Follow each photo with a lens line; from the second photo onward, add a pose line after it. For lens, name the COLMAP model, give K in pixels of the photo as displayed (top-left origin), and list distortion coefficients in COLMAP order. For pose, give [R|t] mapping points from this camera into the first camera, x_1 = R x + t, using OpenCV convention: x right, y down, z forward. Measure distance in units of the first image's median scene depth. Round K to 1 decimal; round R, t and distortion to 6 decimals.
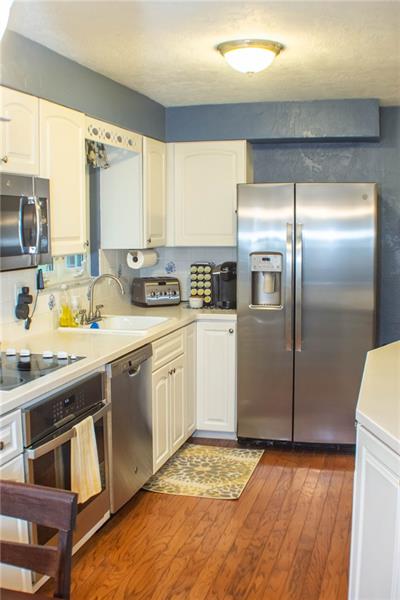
lens RADIAL K [[693.0, 0, 200.2], [0, 693.0, 300.1], [0, 0, 1]] dist [-0.188854, 0.000000]
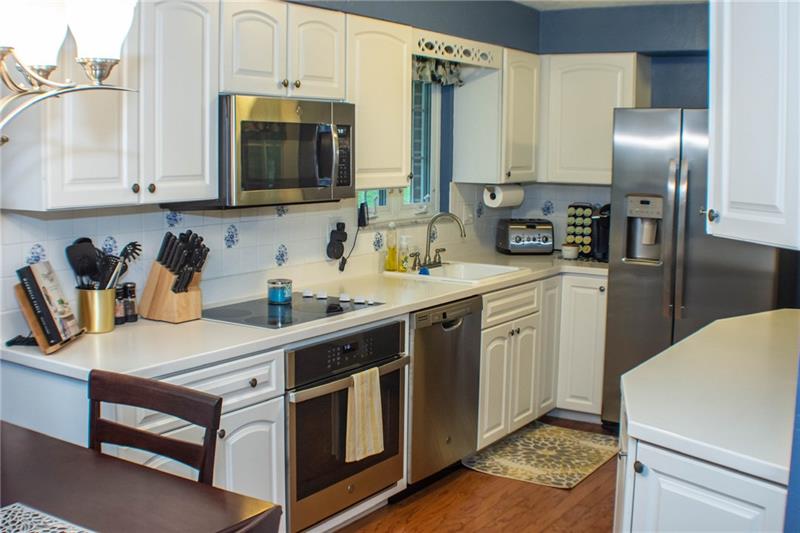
lens RADIAL K [[924.0, 0, 399.0], [0, 924.0, 265.0], [0, 0, 1]] dist [-0.188854, 0.000000]
pose [[0.954541, 0.054810, -0.292996, 0.147852], [-0.049316, 0.998442, 0.026111, 0.000379], [0.293971, -0.010475, 0.955757, -0.105808]]
